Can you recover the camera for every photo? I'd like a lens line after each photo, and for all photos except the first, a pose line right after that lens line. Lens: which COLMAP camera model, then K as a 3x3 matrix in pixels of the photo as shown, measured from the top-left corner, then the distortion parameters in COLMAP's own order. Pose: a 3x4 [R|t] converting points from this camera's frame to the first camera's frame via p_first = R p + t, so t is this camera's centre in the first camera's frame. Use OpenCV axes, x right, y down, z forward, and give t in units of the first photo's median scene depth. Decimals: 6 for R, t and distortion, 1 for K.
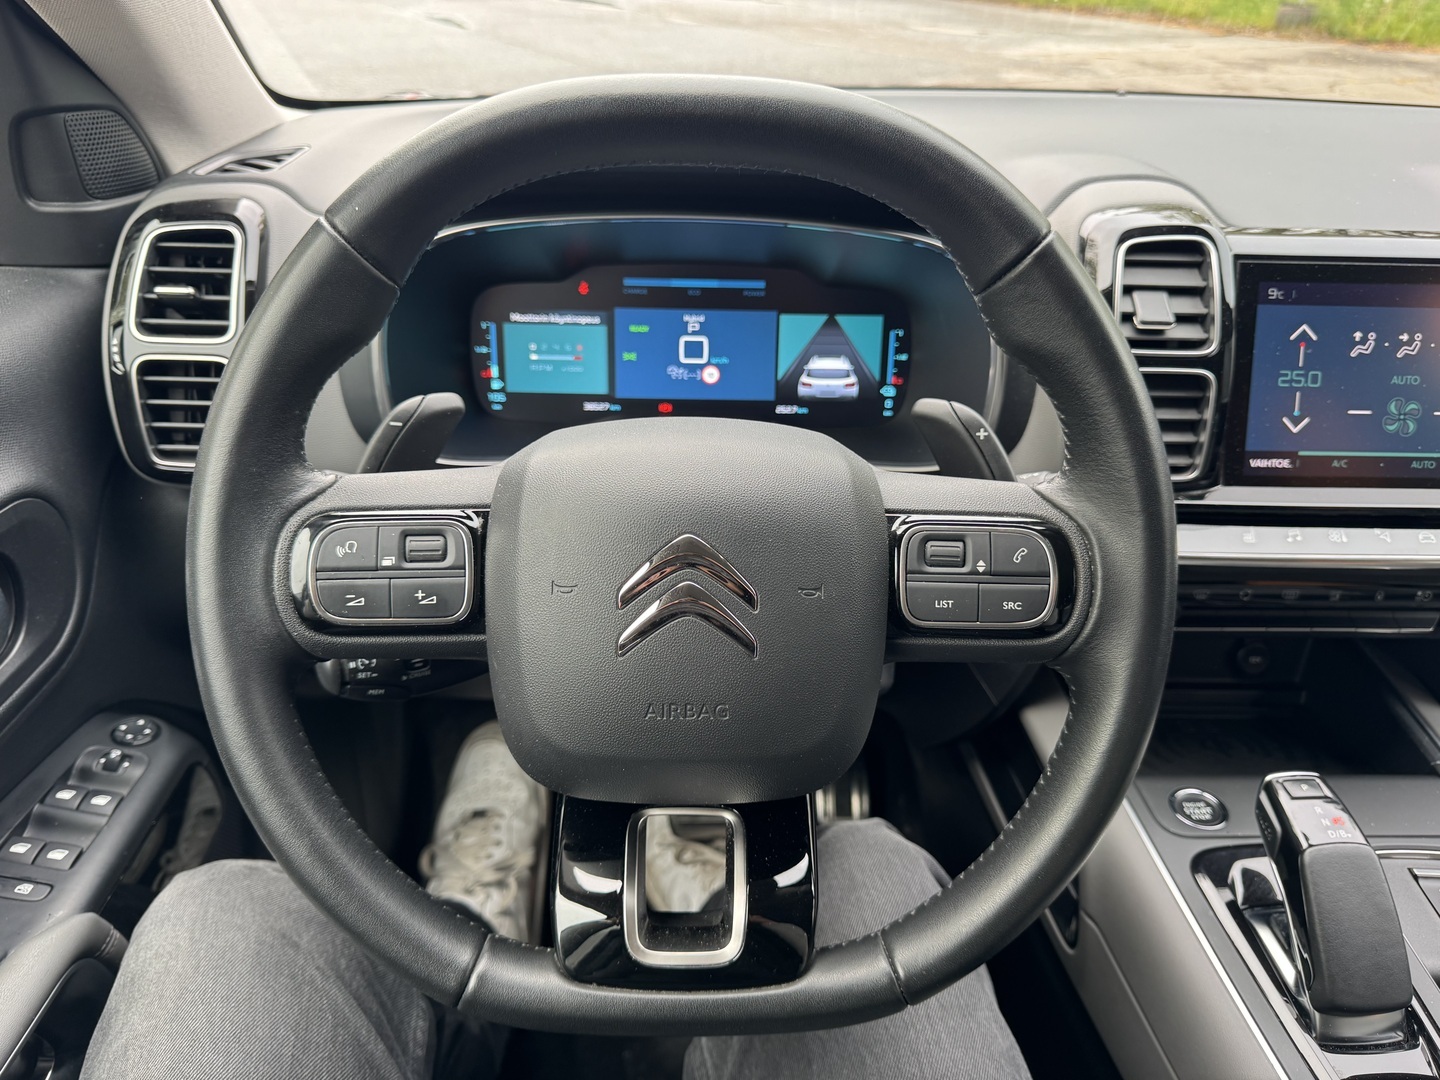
lens RADIAL K [[994.6, 0, 718.6], [0, 994.6, 540.7], [0, 0, 1]] dist [-0.005559, -0.008288]
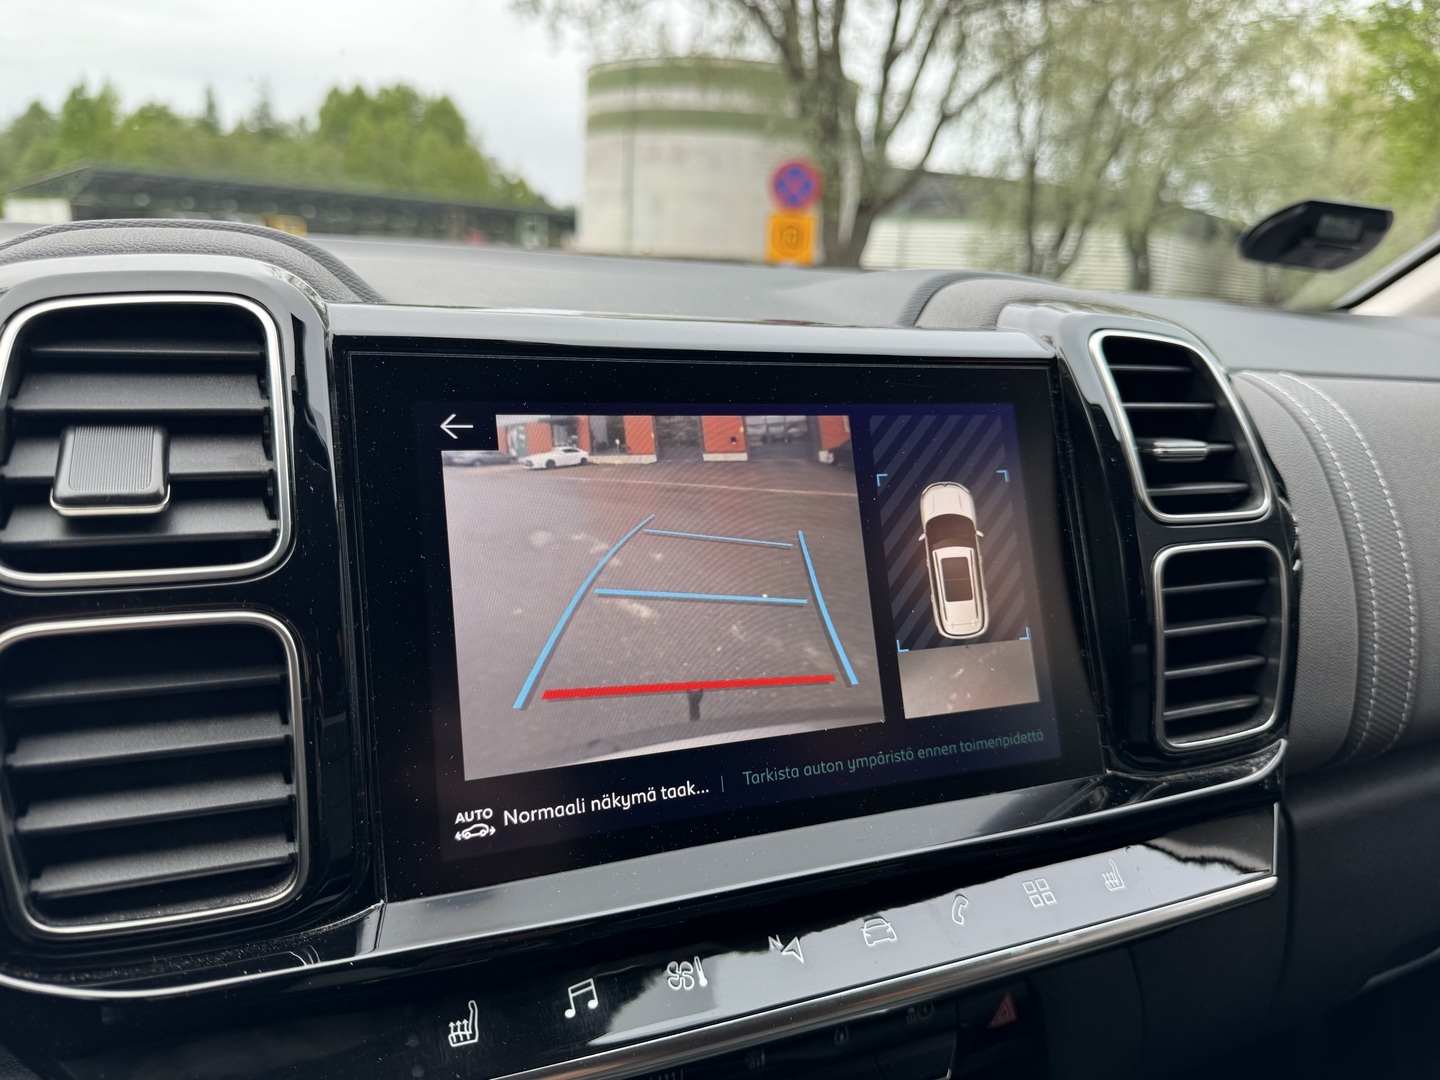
lens RADIAL K [[994.6, 0, 719.3], [0, 994.6, 539.3], [0, 0, 1]] dist [-0.005559, -0.008288]
pose [[0.928130, -0.073714, 0.364885, 0.507896], [0.167782, 0.957827, -0.233275, -0.079722], [-0.332301, 0.277730, 0.901356, 0.584286]]
